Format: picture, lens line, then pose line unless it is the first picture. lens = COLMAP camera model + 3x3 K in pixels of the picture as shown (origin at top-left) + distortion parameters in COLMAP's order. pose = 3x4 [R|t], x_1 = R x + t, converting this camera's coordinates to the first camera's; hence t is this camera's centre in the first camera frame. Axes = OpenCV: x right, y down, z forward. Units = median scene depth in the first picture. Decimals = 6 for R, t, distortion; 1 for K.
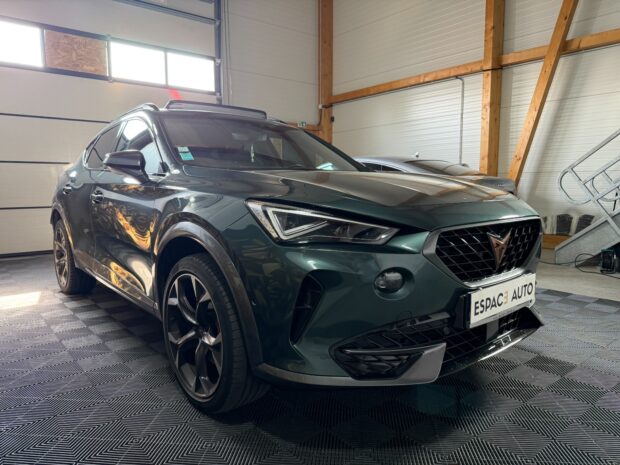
lens RADIAL K [[434.4, 0, 310.0], [0, 434.4, 232.5], [0, 0, 1]] dist [0.050130, -0.068192]
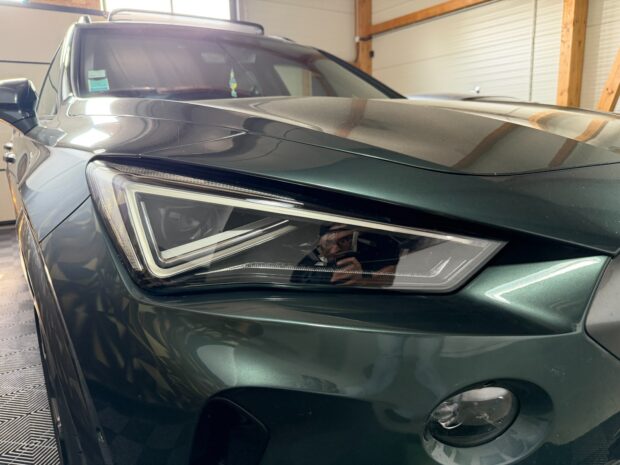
lens RADIAL K [[445.1, 0, 310.0], [0, 445.1, 232.5], [0, 0, 1]] dist [-0.033840, 0.001204]
pose [[0.995201, -0.005160, -0.097720, 0.021294], [0.015600, 0.994203, 0.106384, -0.012535], [0.096605, -0.107398, 0.989512, 0.150961]]
